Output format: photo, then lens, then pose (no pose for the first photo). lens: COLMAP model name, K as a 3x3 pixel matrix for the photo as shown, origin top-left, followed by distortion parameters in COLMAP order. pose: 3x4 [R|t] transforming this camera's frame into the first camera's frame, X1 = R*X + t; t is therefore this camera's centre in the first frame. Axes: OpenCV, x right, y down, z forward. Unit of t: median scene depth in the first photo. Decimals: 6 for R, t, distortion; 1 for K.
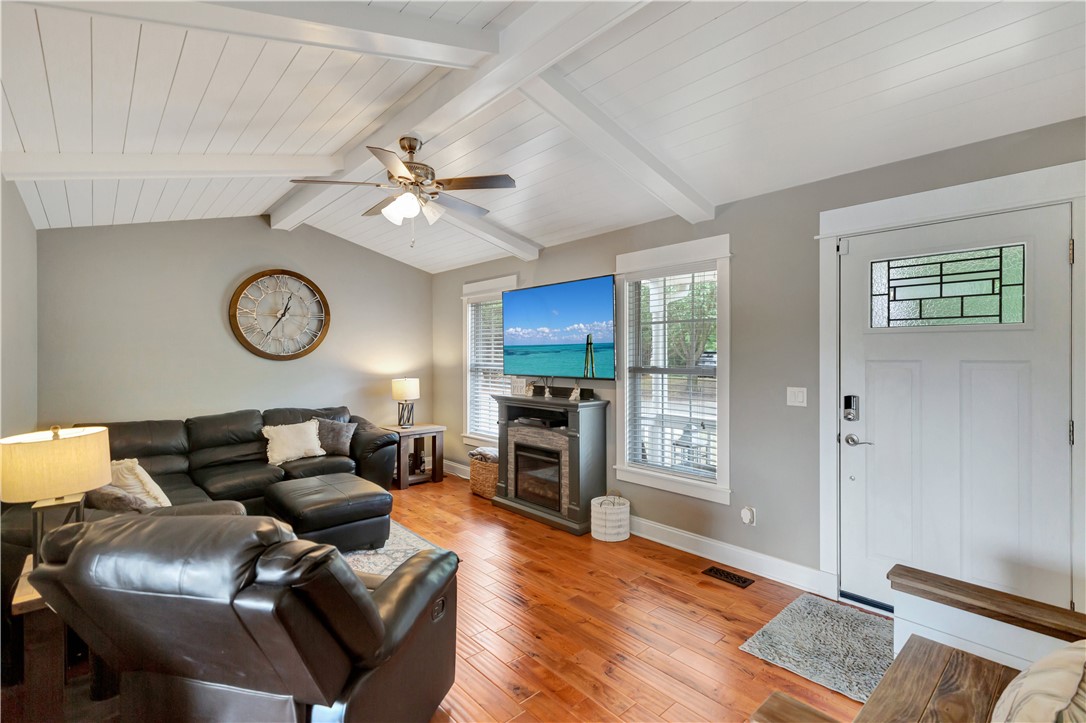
lens RADIAL K [[486.5, 0, 543.0], [0, 486.5, 361.5], [0, 0, 1]] dist [-0.000577, -0.000040]
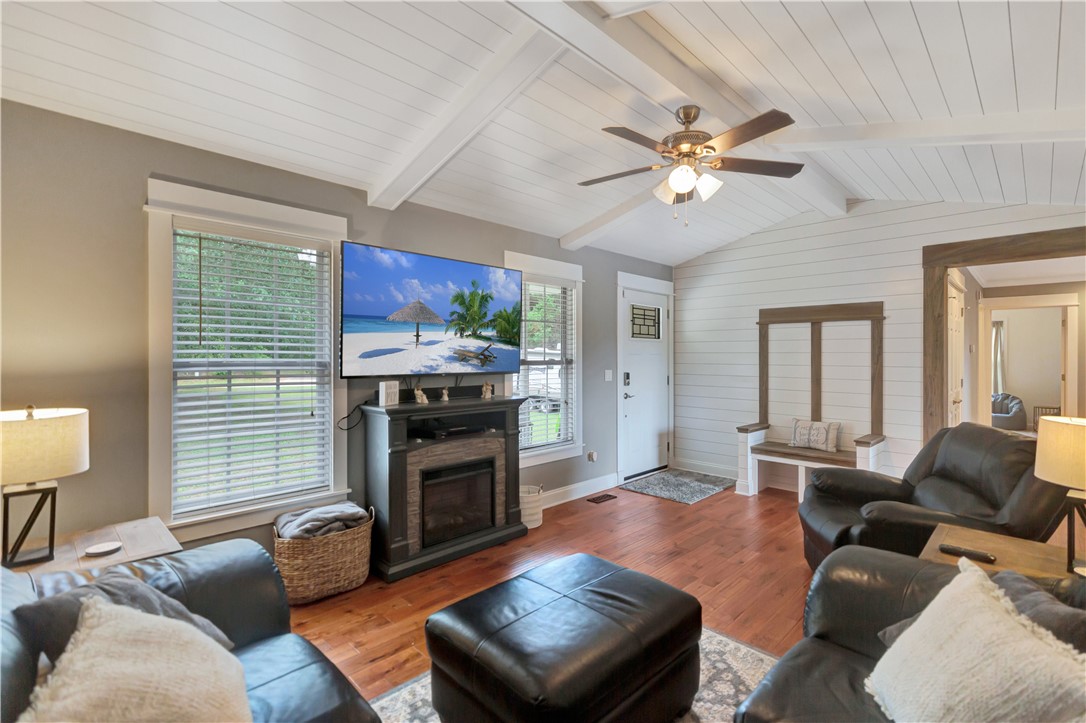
lens RADIAL K [[493.1, 0, 543.0], [0, 493.1, 361.5], [0, 0, 1]] dist [0.000114, 0.000023]
pose [[-0.035377, -0.010273, 0.999321, -0.916606], [0.009497, 0.999899, 0.010615, 0.002808], [-0.999329, 0.009866, -0.035275, 1.002696]]
